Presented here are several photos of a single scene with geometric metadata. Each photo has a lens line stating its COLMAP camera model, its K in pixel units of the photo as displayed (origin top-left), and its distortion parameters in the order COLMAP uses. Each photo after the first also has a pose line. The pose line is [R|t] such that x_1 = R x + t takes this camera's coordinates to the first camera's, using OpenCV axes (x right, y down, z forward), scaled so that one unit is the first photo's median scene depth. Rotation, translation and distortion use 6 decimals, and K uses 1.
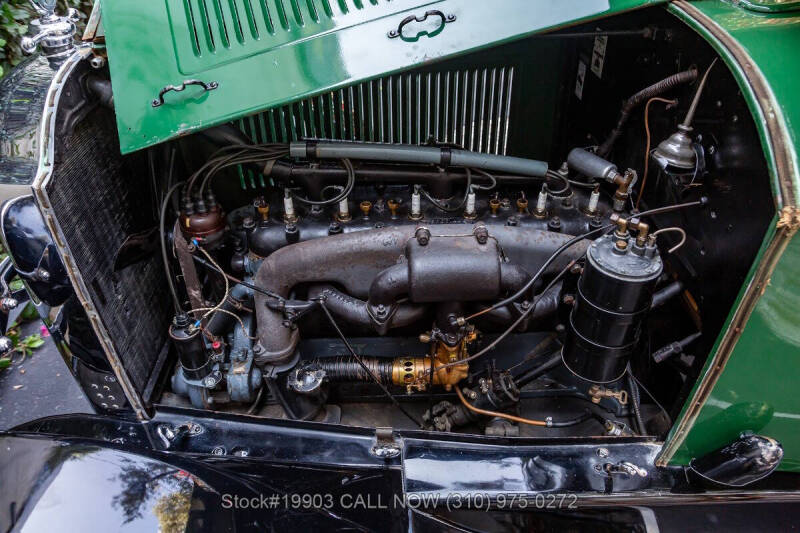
lens RADIAL K [[582.3, 0, 397.8], [0, 582.3, 268.2], [0, 0, 1]] dist [-0.092938, -0.000464]
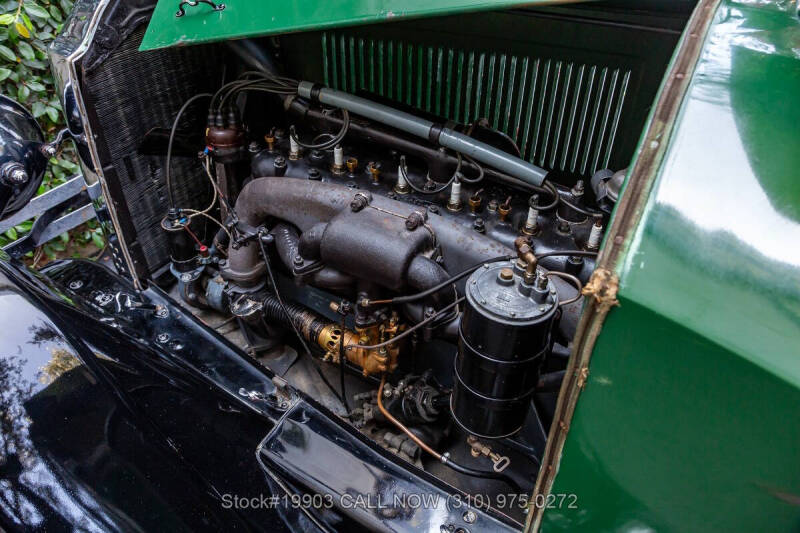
lens RADIAL K [[582.3, 0, 398.4], [0, 582.3, 265.0], [0, 0, 1]] dist [-0.092938, -0.000464]
pose [[0.849503, 0.342501, -0.401294, 0.466790], [-0.339509, 0.937100, 0.081097, -0.052906], [0.403828, 0.067351, 0.912352, 0.163503]]
